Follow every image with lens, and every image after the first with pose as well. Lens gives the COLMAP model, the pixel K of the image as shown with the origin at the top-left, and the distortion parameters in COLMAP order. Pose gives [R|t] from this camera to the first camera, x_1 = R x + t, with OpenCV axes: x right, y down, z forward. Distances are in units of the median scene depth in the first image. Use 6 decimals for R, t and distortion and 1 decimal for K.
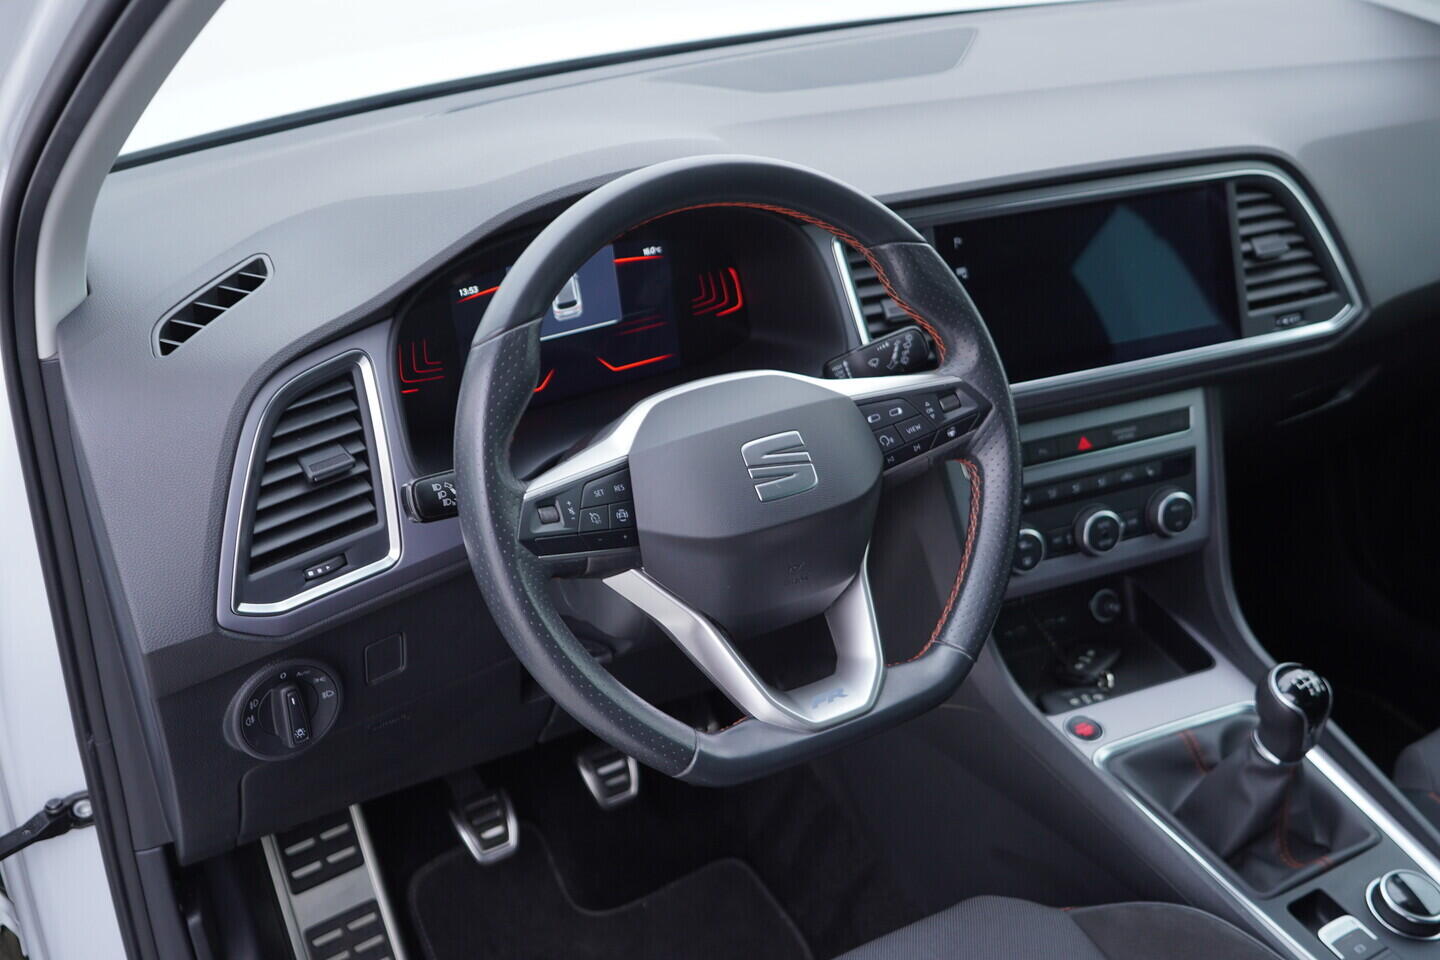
lens RADIAL K [[1475.2, 0, 720.0], [0, 1475.2, 480.0], [0, 0, 1]] dist [0.000465, 0.013959]
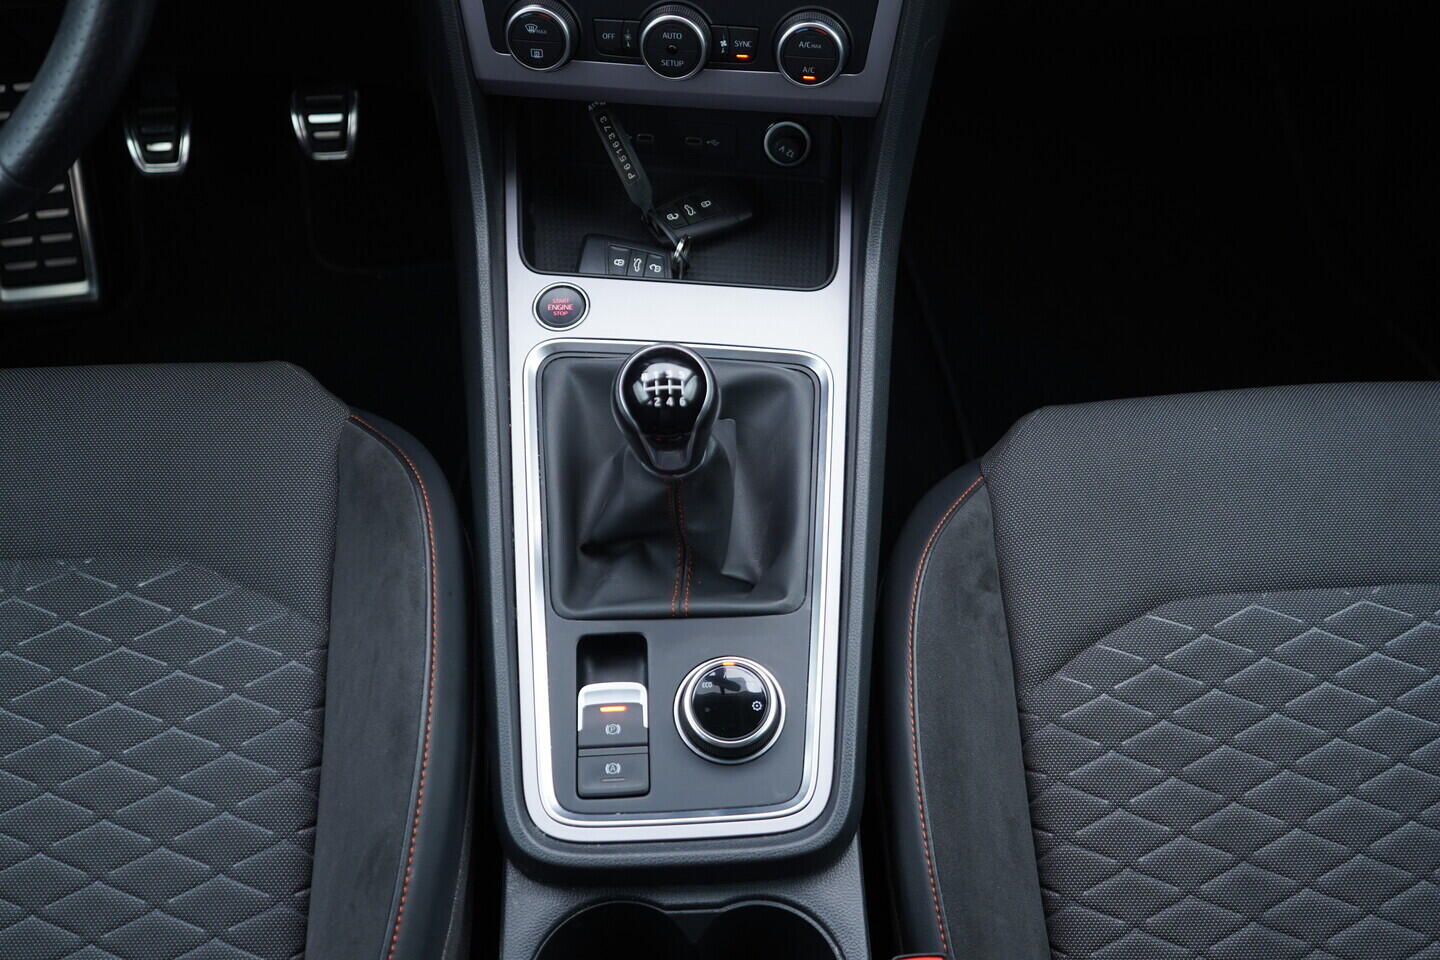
lens RADIAL K [[1475.2, 0, 720.0], [0, 1475.2, 480.0], [0, 0, 1]] dist [0.000465, 0.013959]
pose [[0.880923, 0.397998, -0.256070, 0.529048], [-0.223407, 0.826713, 0.516367, -0.149772], [0.417209, -0.397672, 0.817186, 0.406071]]
